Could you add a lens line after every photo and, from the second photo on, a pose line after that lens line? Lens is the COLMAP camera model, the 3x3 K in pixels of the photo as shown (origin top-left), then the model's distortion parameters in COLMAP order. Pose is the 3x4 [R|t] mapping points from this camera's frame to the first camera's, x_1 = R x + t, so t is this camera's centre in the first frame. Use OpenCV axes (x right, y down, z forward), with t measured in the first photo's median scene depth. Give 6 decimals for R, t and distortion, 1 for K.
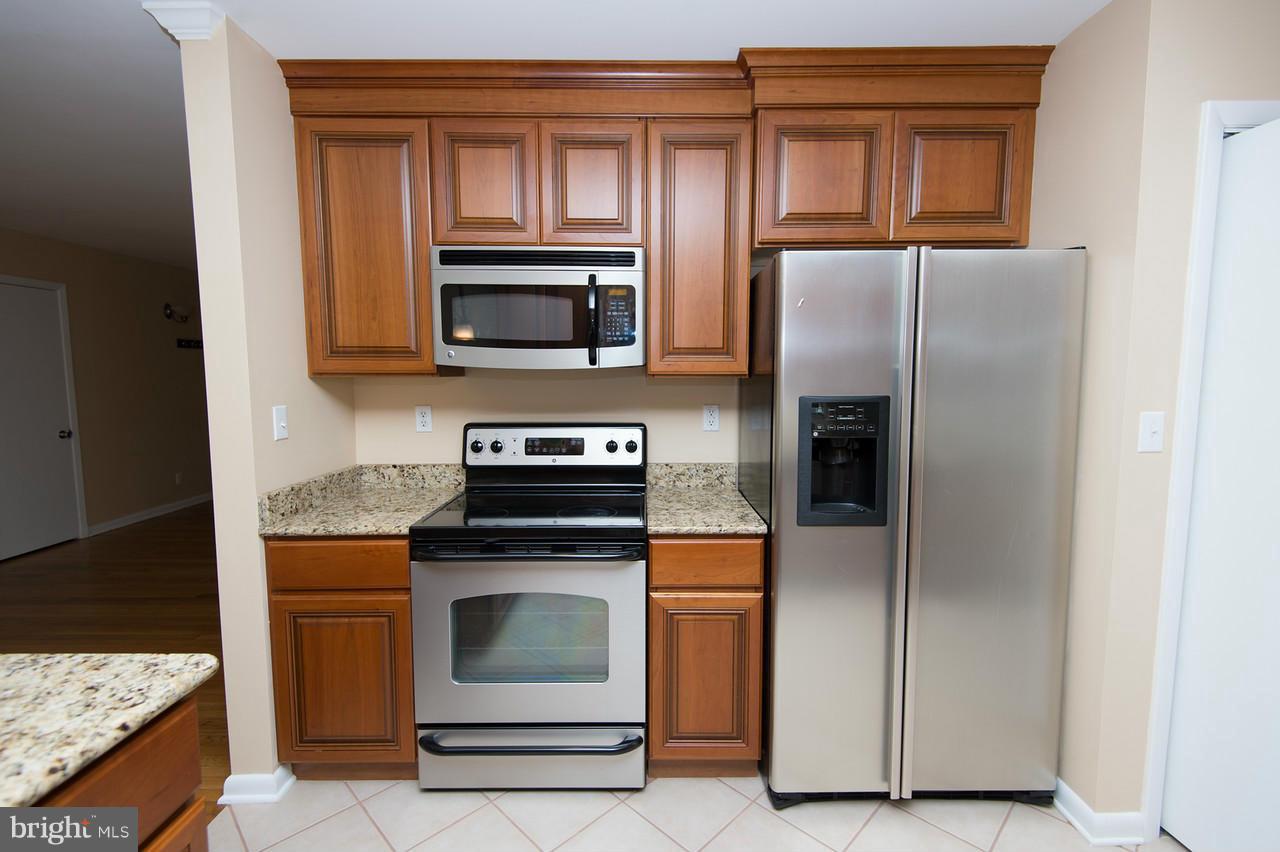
lens RADIAL K [[549.3, 0, 635.8], [0, 549.3, 430.4], [0, 0, 1]] dist [0.016536, -0.000103]
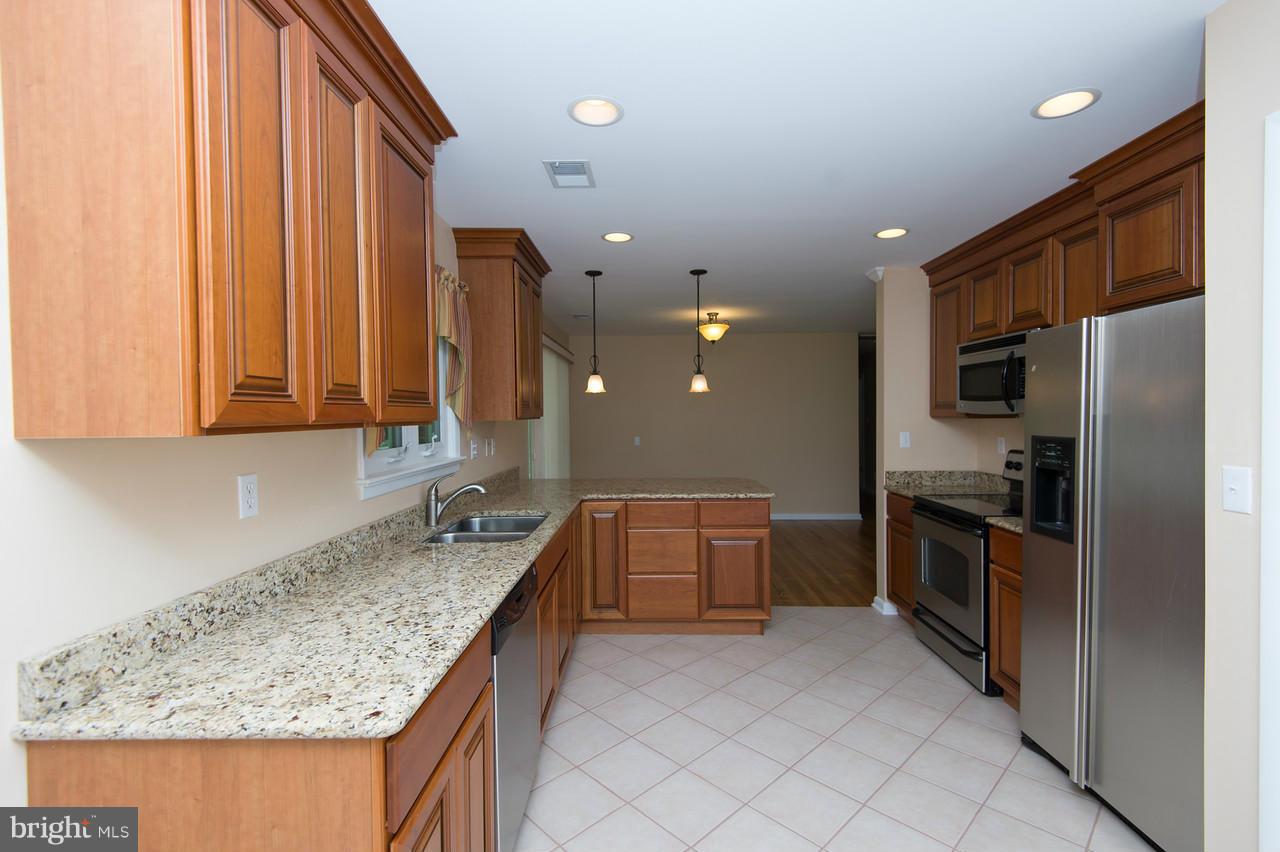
lens RADIAL K [[574.4, 0, 645.7], [0, 574.4, 426.4], [0, 0, 1]] dist [0.009045, -0.000456]
pose [[-0.012595, 0.022834, -0.999660, 1.552041], [-0.086358, 0.995979, 0.023838, -0.032138], [0.996185, 0.086629, -0.010573, 0.043645]]
